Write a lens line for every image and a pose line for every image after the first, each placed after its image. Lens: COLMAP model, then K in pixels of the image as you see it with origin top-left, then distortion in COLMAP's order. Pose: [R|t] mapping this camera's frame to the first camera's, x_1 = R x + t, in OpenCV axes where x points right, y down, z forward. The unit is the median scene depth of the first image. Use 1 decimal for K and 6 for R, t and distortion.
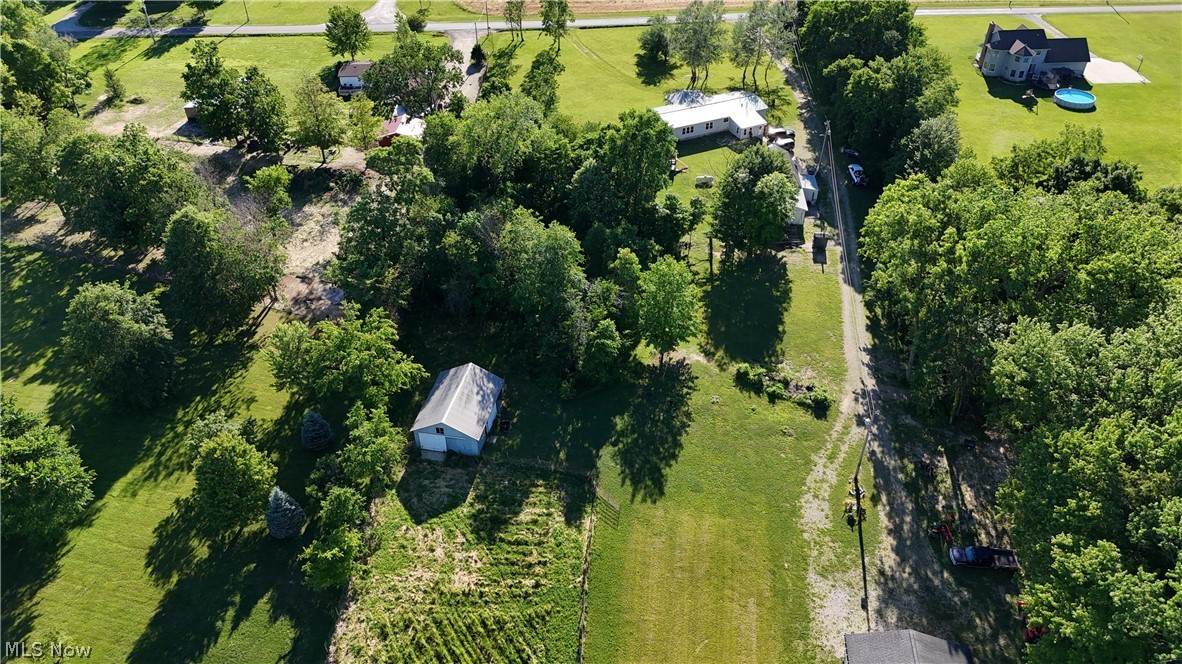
lens RADIAL K [[870.0, 0, 595.8], [0, 870.0, 326.7], [0, 0, 1]] dist [0.077491, -0.079516]
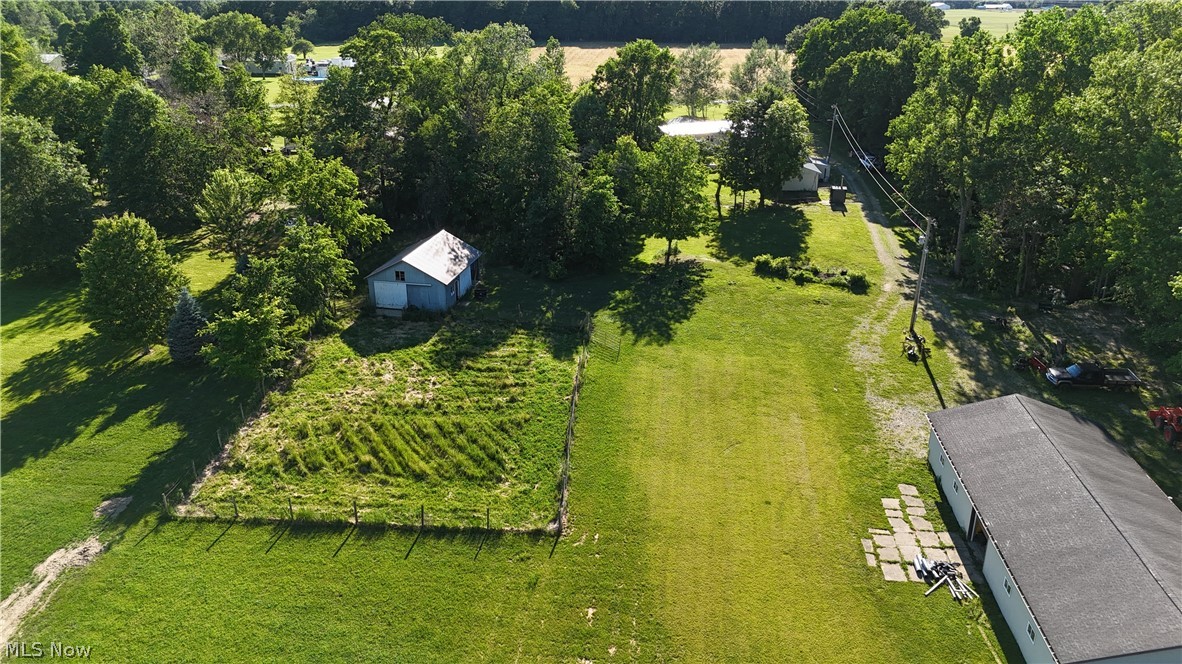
lens RADIAL K [[870.0, 0, 597.2], [0, 870.0, 328.3], [0, 0, 1]] dist [0.077491, -0.079516]
pose [[0.999990, 0.001587, 0.004109, 0.003496], [-0.000398, 0.961606, -0.274435, 0.406197], [-0.004387, 0.274430, 0.961597, 0.230590]]
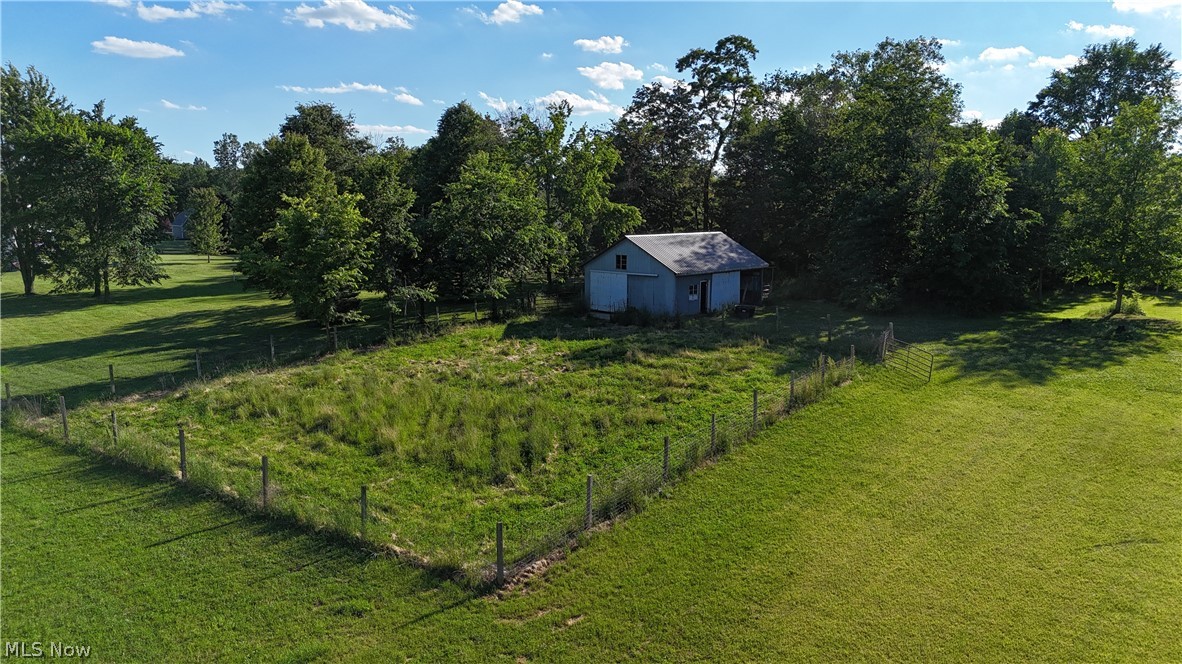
lens RADIAL K [[870.0, 0, 594.4], [0, 870.0, 332.4], [0, 0, 1]] dist [0.077491, -0.079516]
pose [[0.861451, 0.084857, -0.500701, 0.095941], [-0.315603, 0.861886, -0.396922, 0.402054], [0.397866, 0.499952, 0.769254, 0.602477]]
